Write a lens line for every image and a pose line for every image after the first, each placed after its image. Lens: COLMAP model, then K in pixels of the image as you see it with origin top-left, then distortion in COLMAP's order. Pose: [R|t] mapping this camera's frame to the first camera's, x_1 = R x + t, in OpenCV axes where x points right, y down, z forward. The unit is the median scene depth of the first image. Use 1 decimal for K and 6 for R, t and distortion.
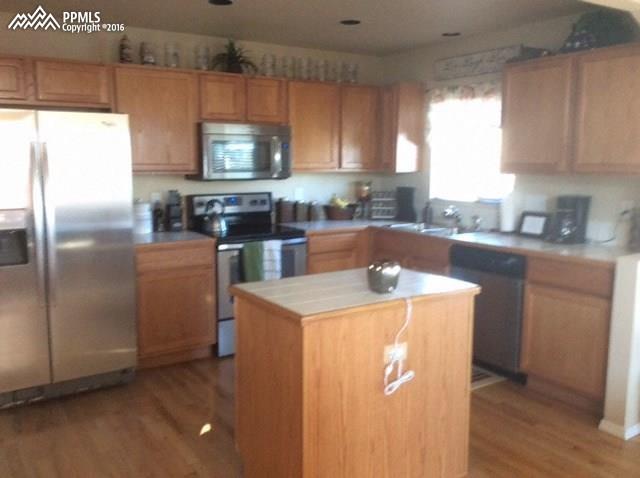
lens RADIAL K [[601.2, 0, 320.0], [0, 601.2, 239.0], [0, 0, 1]] dist [0.089853, -0.001041]
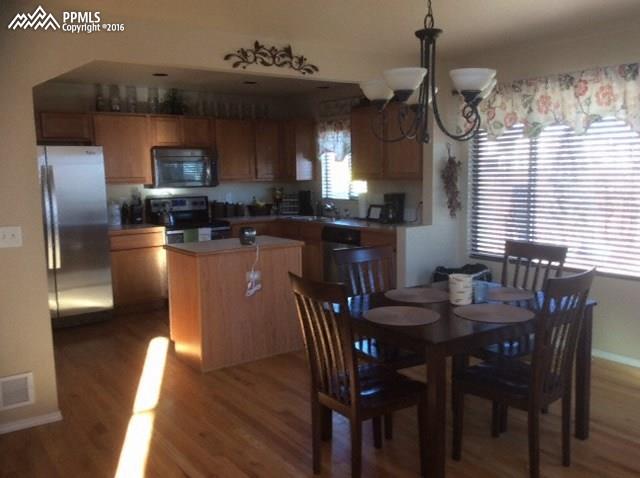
lens RADIAL K [[592.4, 0, 320.0], [0, 592.4, 239.0], [0, 0, 1]] dist [0.133626, 0.001775]
pose [[0.998905, -0.025318, 0.039341, 0.133339], [0.025909, 0.999558, -0.014605, 0.053511], [-0.038954, 0.015609, 0.999119, -0.432876]]
